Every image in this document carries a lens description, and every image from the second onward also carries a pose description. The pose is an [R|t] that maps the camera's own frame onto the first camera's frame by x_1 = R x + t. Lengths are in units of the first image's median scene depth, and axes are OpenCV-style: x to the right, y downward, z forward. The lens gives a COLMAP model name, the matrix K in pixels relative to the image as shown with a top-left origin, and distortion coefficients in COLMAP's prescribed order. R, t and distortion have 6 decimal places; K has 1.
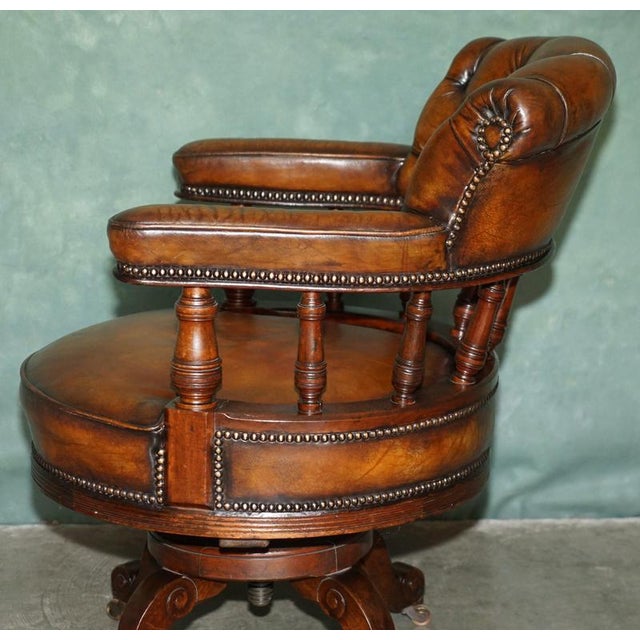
lens RADIAL K [[1775.9, 0, 320.3], [0, 1775.9, 324.1], [0, 0, 1]] dist [-0.020766, 0.000000]
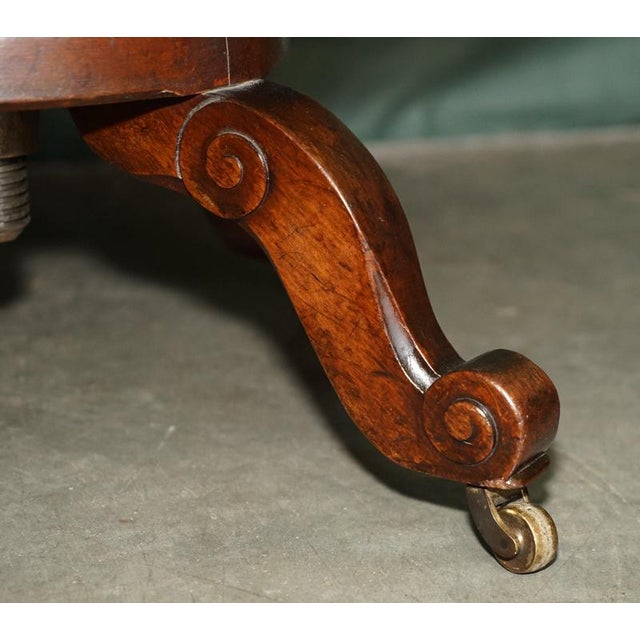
lens RADIAL K [[1782.8, 0, 321.3], [0, 1782.8, 320.8], [0, 0, 1]] dist [-0.072226, 0.000000]
pose [[0.971662, -0.071048, 0.225445, -0.046865], [0.054194, 0.995313, 0.080095, 0.132468], [-0.230079, -0.065608, 0.970958, 0.543557]]
